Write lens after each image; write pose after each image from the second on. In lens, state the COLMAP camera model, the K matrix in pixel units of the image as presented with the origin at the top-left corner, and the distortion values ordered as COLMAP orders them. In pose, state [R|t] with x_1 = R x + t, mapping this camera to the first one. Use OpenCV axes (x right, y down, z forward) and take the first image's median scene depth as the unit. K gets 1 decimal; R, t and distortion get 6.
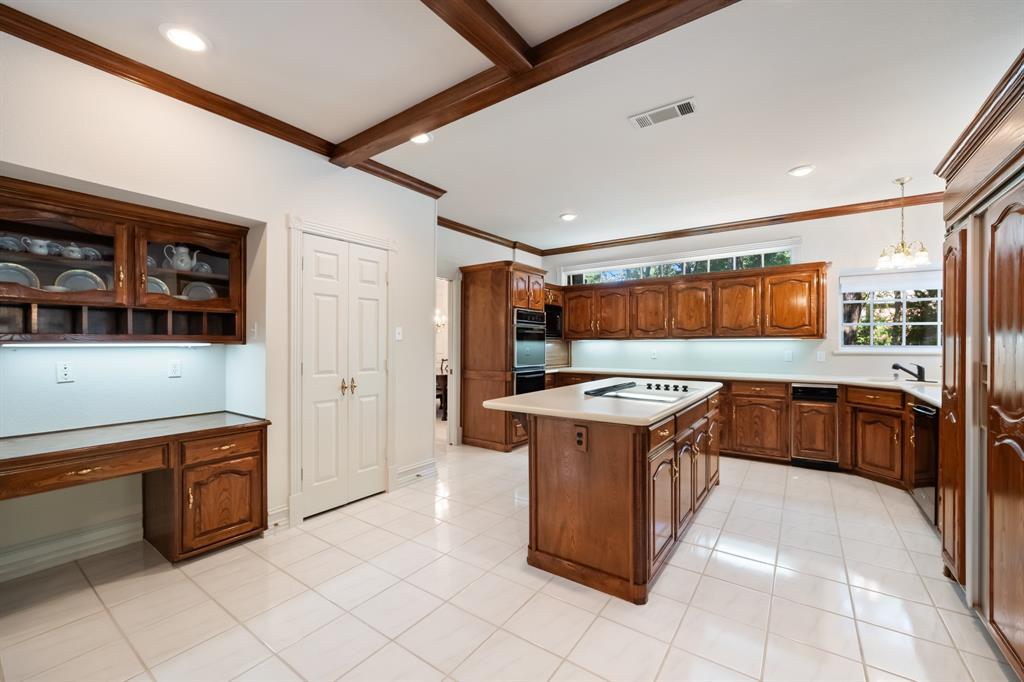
lens RADIAL K [[415.7, 0, 509.3], [0, 415.7, 340.2], [0, 0, 1]] dist [-0.001929, 0.000534]
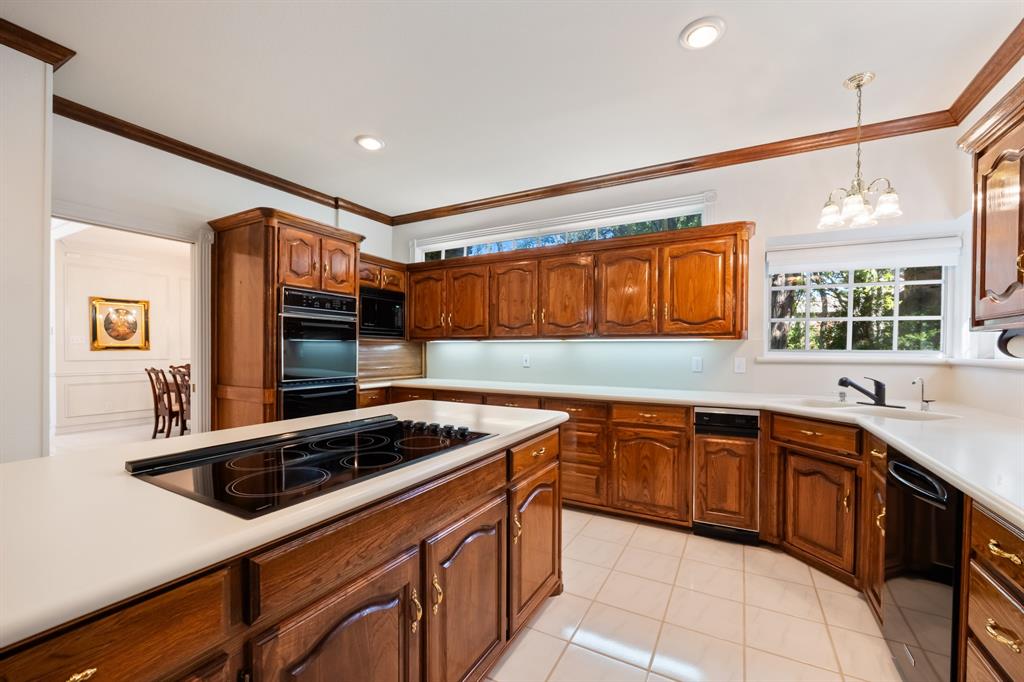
lens RADIAL K [[415.7, 0, 514.7], [0, 415.7, 350.2], [0, 0, 1]] dist [-0.001929, 0.000534]
pose [[0.993226, 0.005665, 0.116058, 0.300956], [-0.006927, 0.999921, 0.010472, 0.009443], [-0.115990, -0.011205, 0.993187, 0.360974]]
